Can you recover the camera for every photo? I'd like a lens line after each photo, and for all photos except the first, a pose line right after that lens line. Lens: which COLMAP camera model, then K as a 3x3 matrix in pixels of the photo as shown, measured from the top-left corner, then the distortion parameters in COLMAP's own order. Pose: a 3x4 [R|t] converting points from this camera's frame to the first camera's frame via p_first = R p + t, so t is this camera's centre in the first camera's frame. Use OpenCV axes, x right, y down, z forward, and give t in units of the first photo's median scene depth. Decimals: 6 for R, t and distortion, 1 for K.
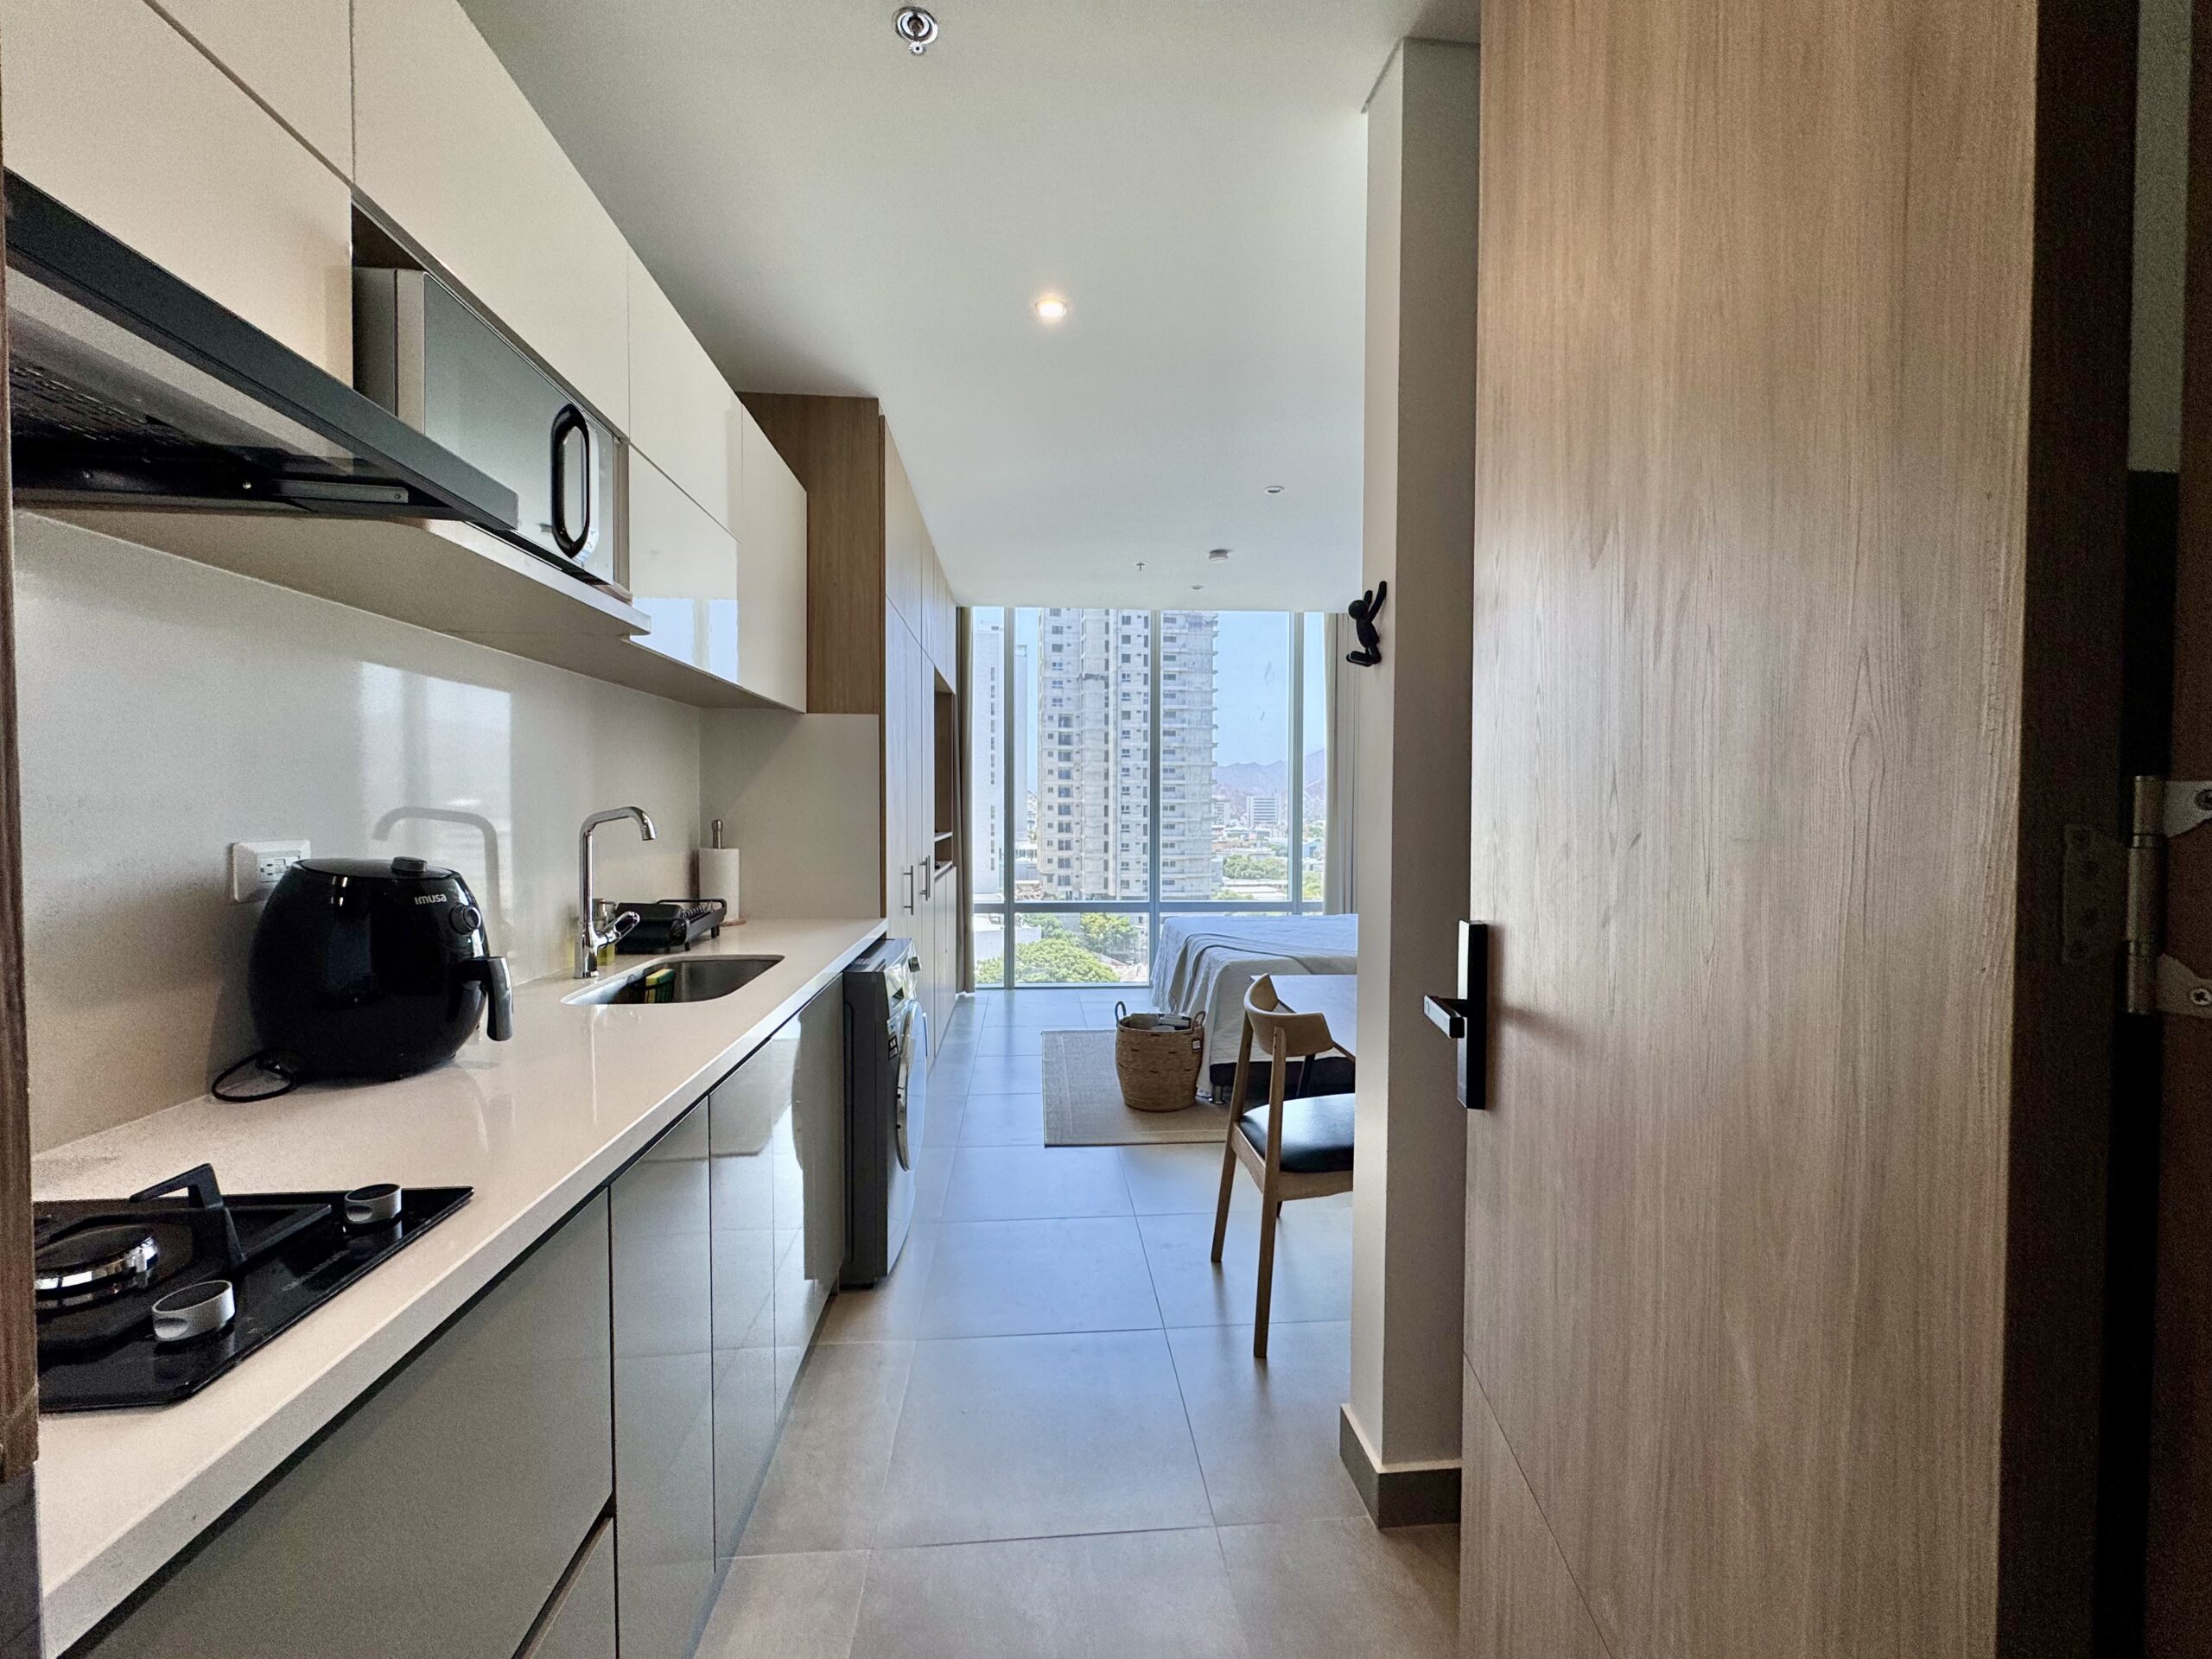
lens RADIAL K [[883.8, 0, 1106.0], [0, 883.8, 827.7], [0, 0, 1]] dist [-0.003227, -0.000304]
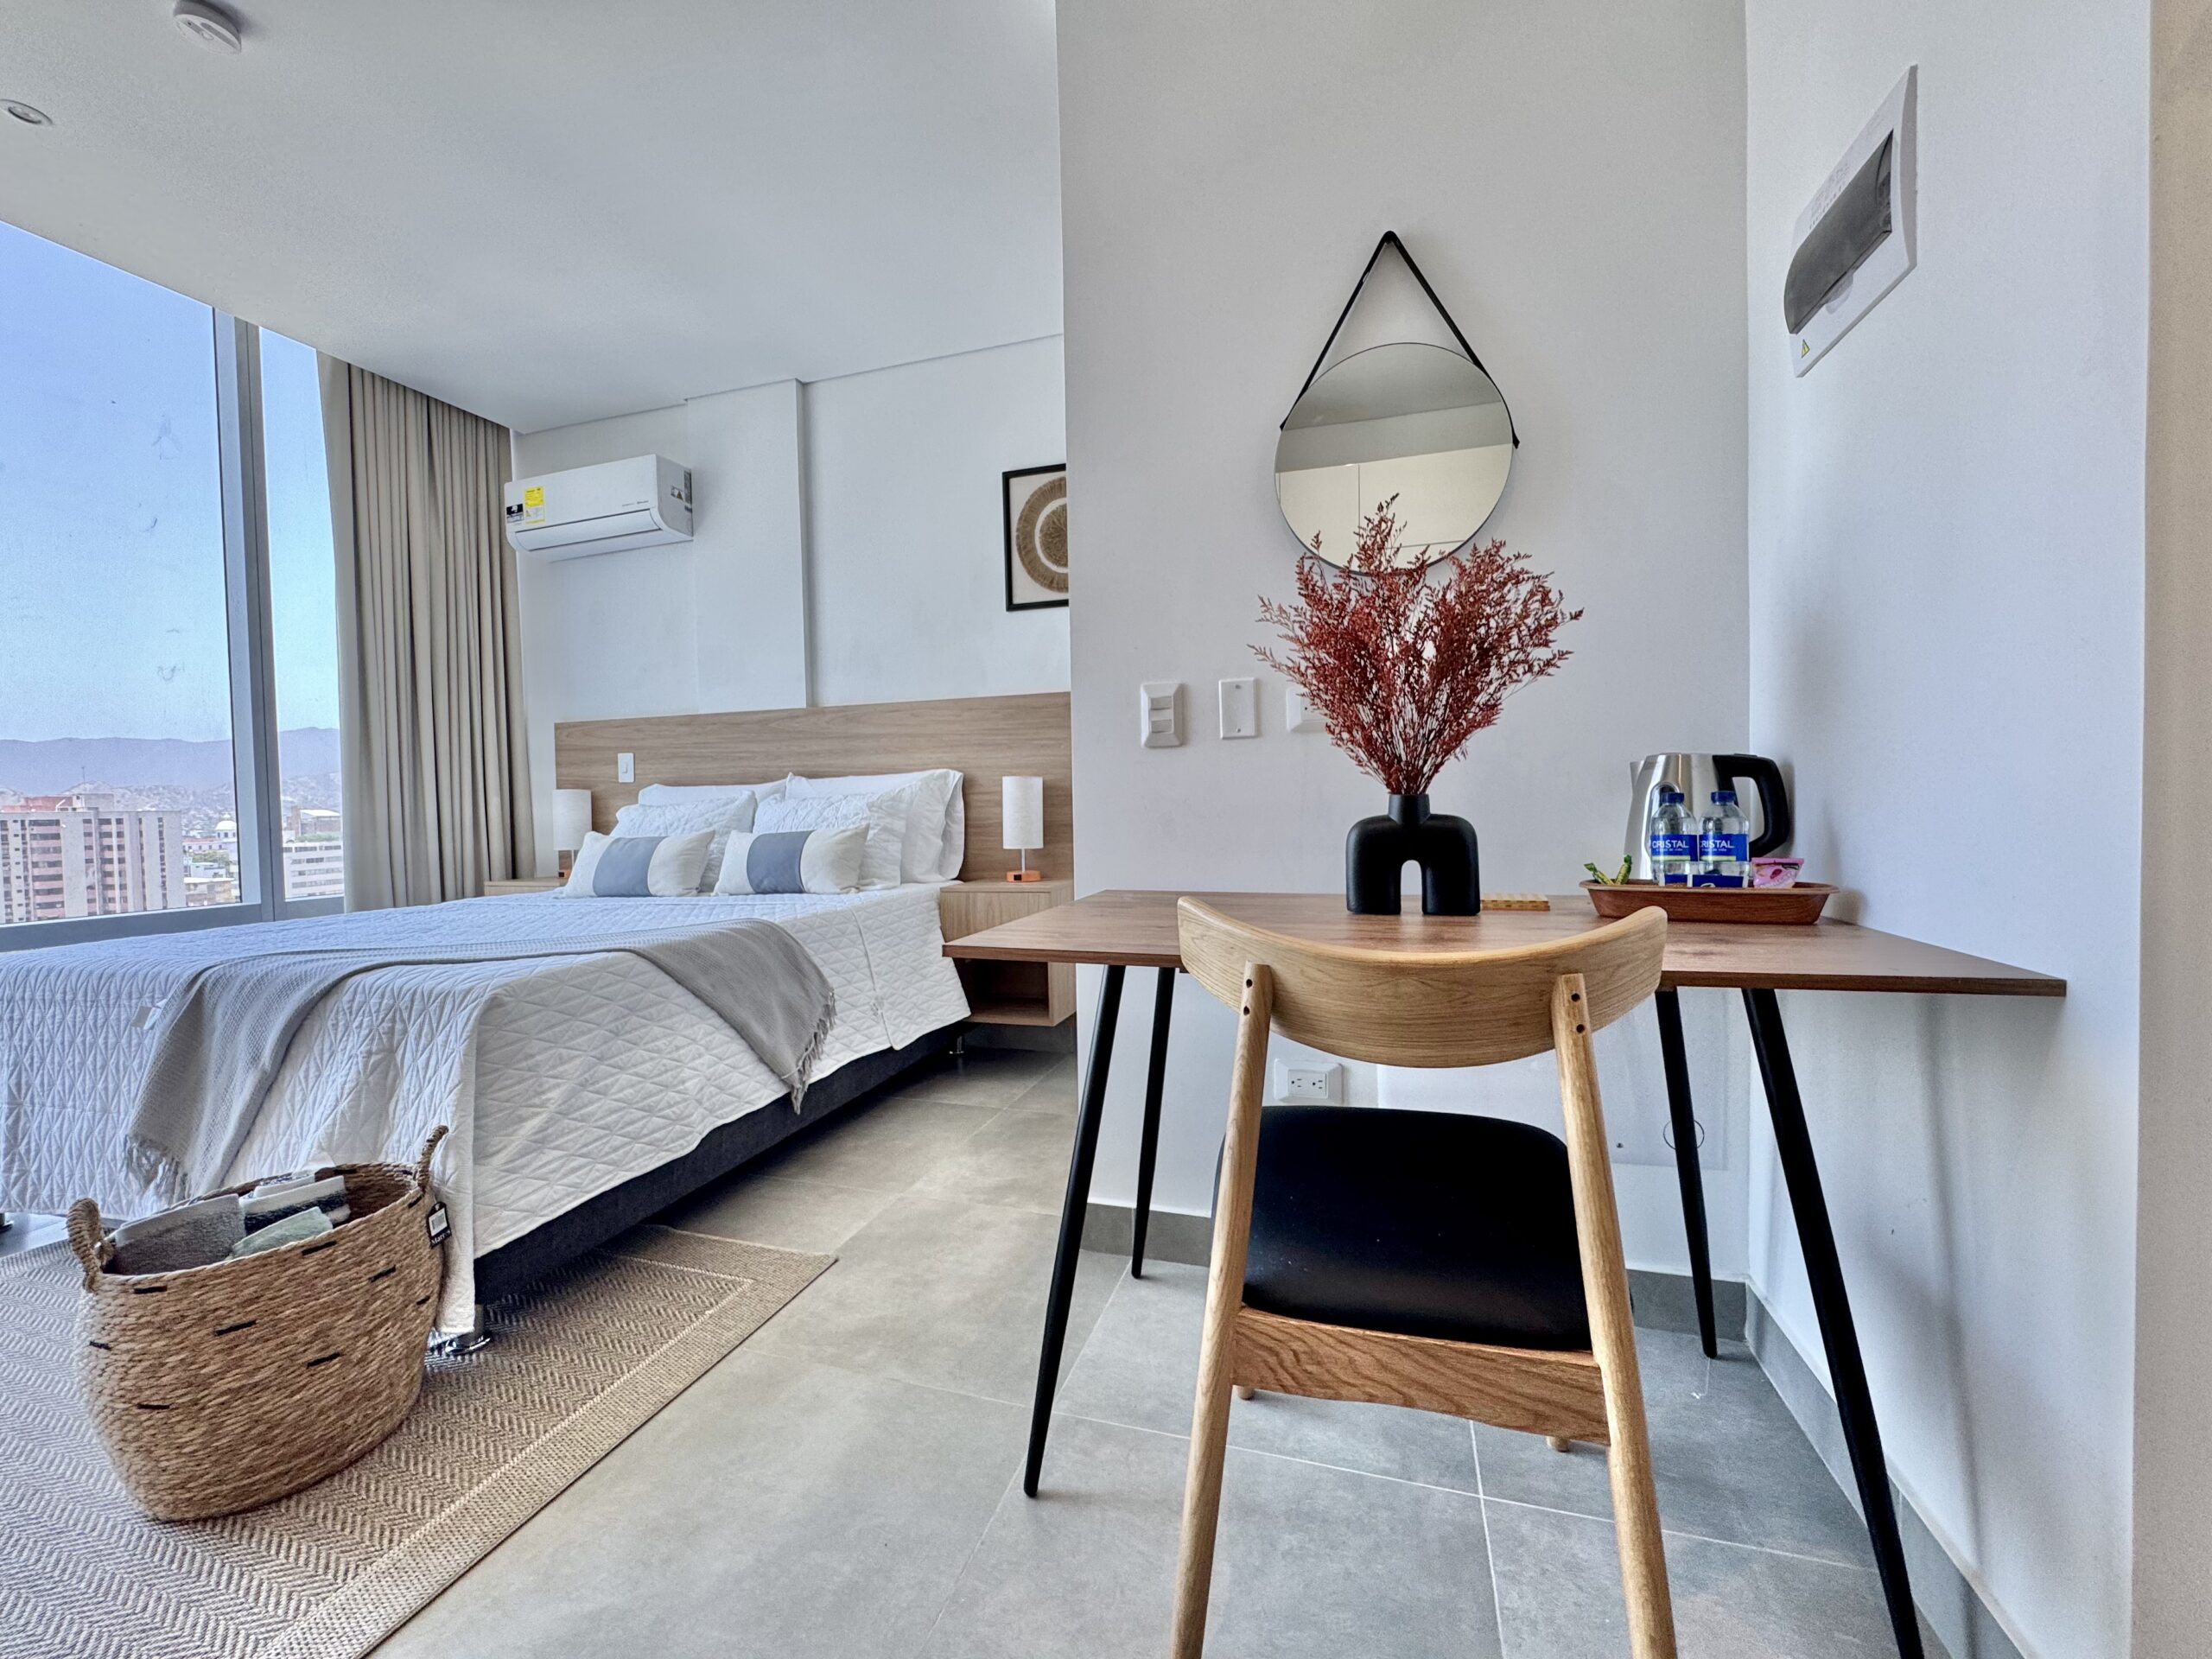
lens RADIAL K [[884.1, 0, 1107.6], [0, 884.1, 831.3], [0, 0, 1]] dist [-0.003538, -0.000352]
pose [[0.376694, -0.039303, 0.925503, -0.121936], [0.042514, 0.998780, 0.025111, 0.080497], [-0.925361, 0.029887, 0.377906, 0.567639]]
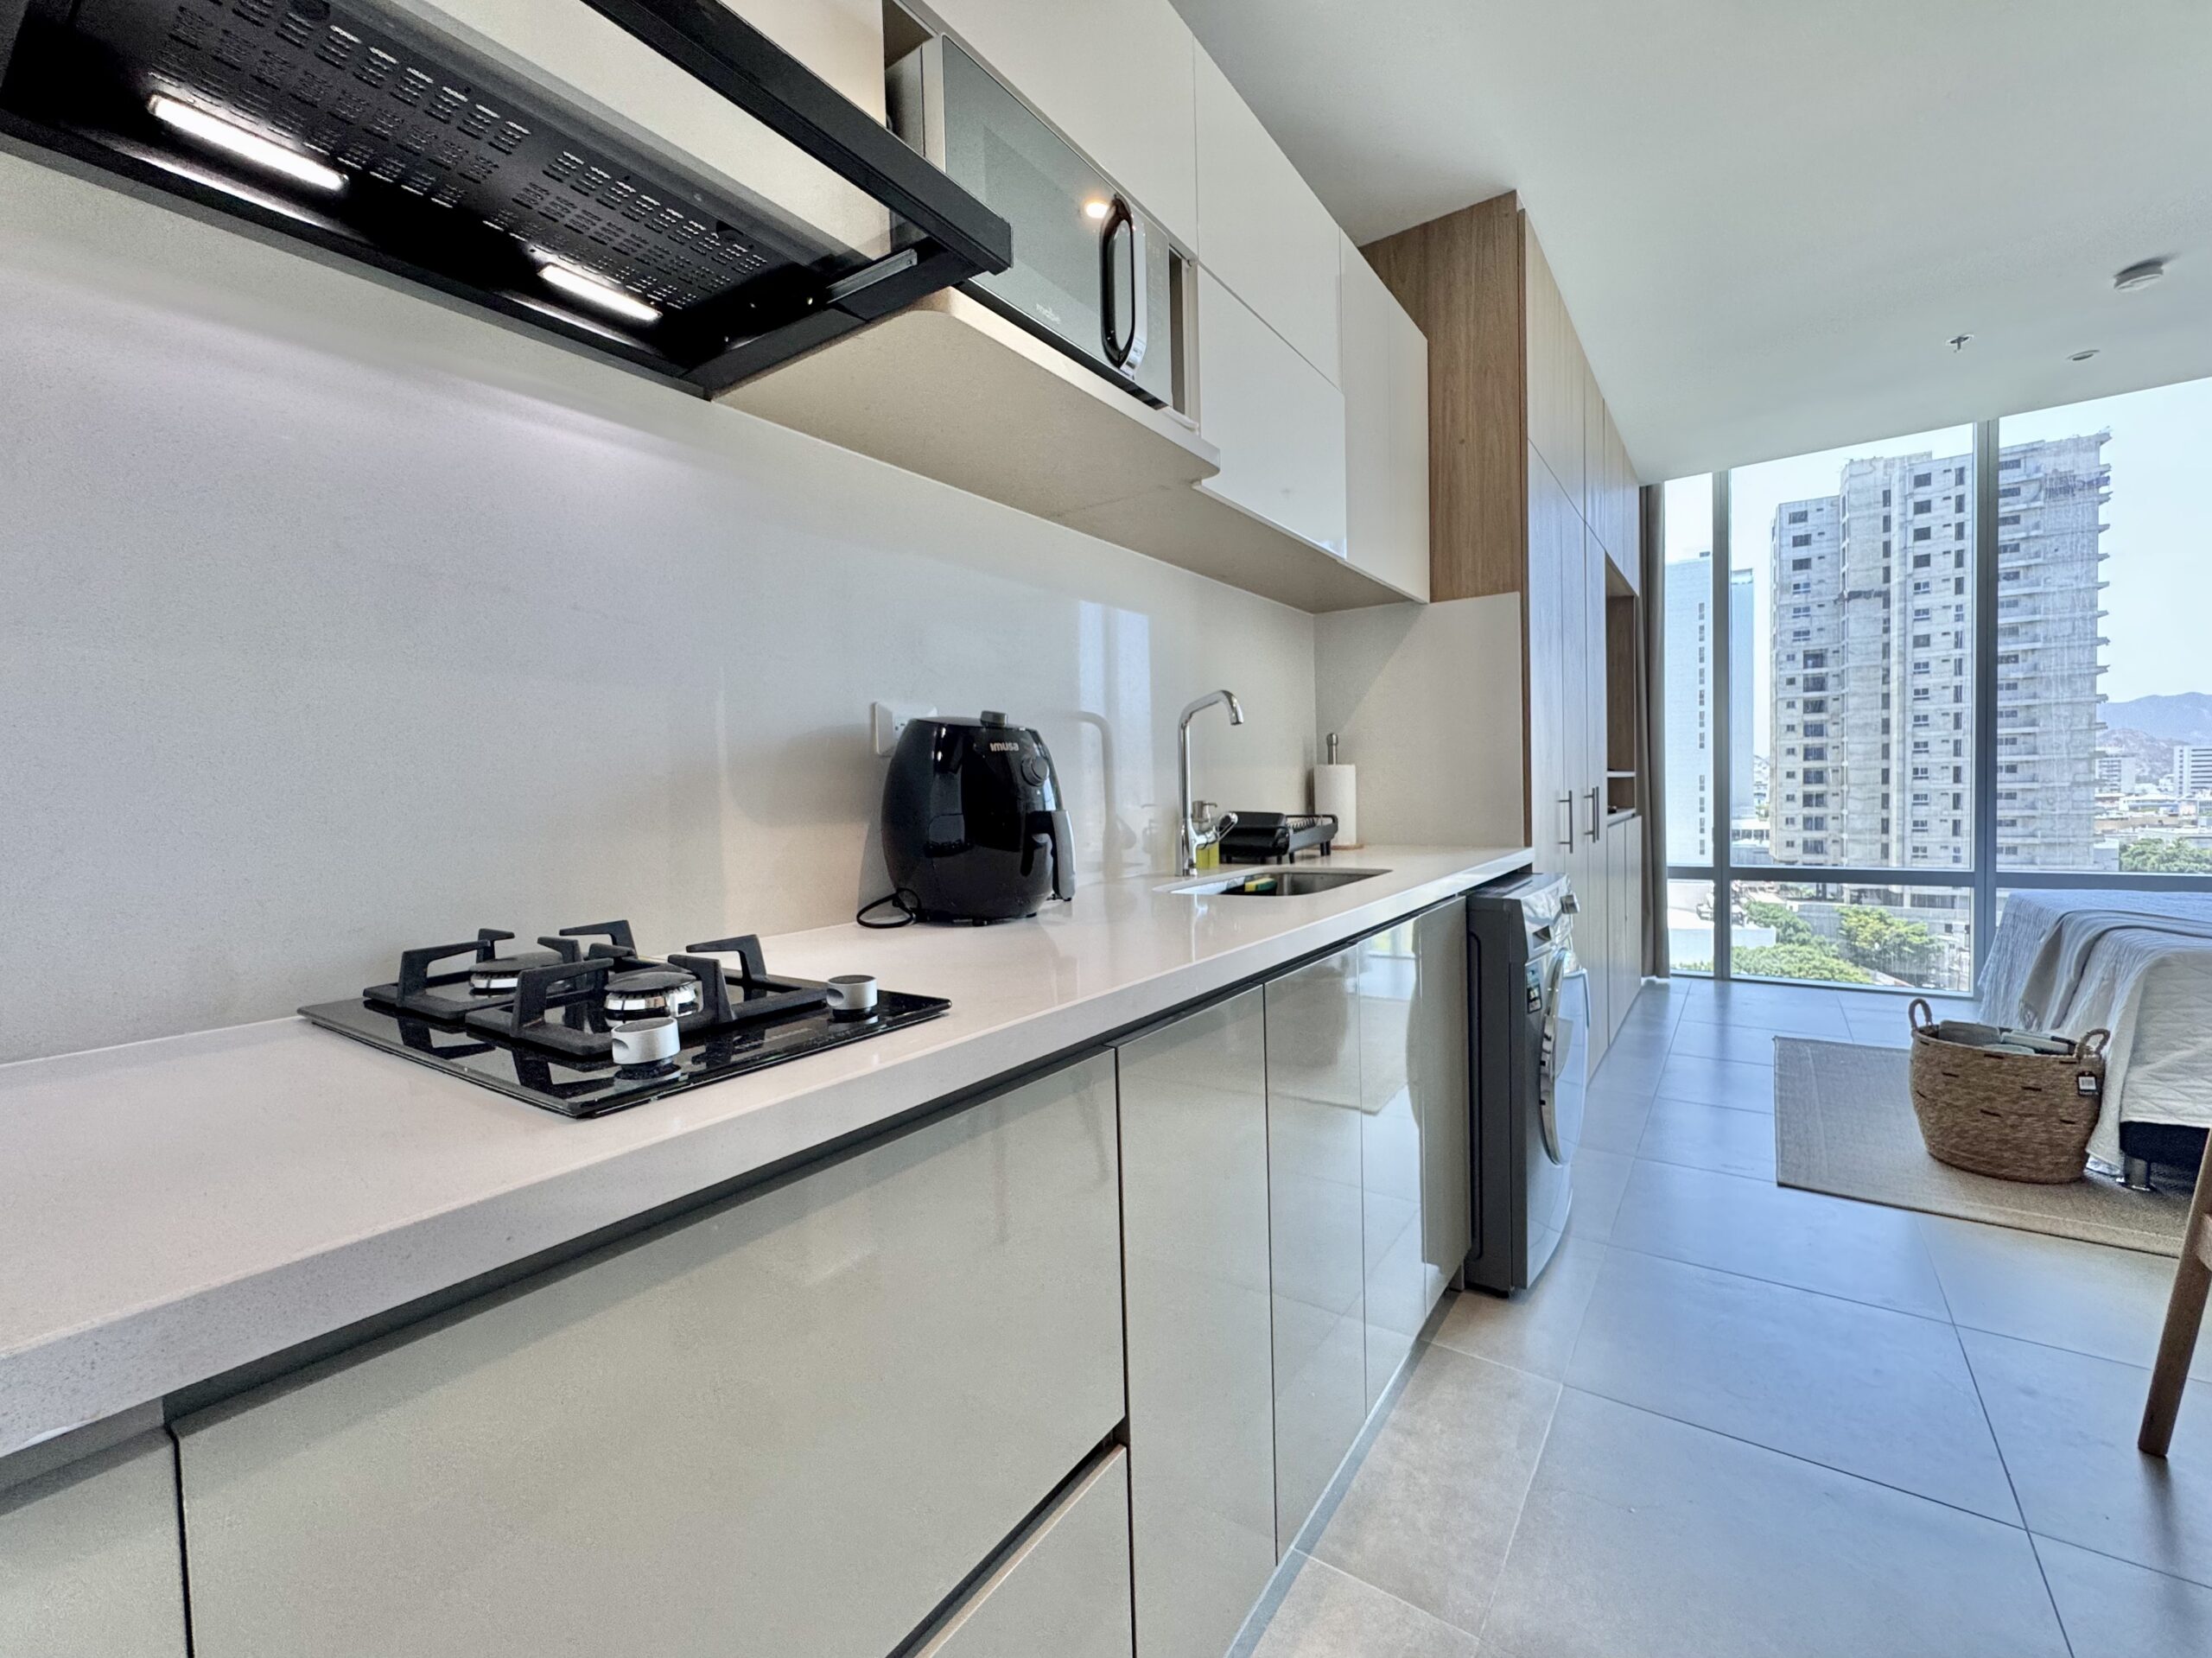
lens RADIAL K [[925.2, 0, 1108.4], [0, 925.2, 829.0], [0, 0, 1]] dist [-0.000929, -0.000281]
pose [[0.765735, 0.000999, -0.643155, -0.003807], [0.014378, 0.999722, 0.018672, 0.048556], [0.642995, -0.023546, 0.765508, 0.087906]]
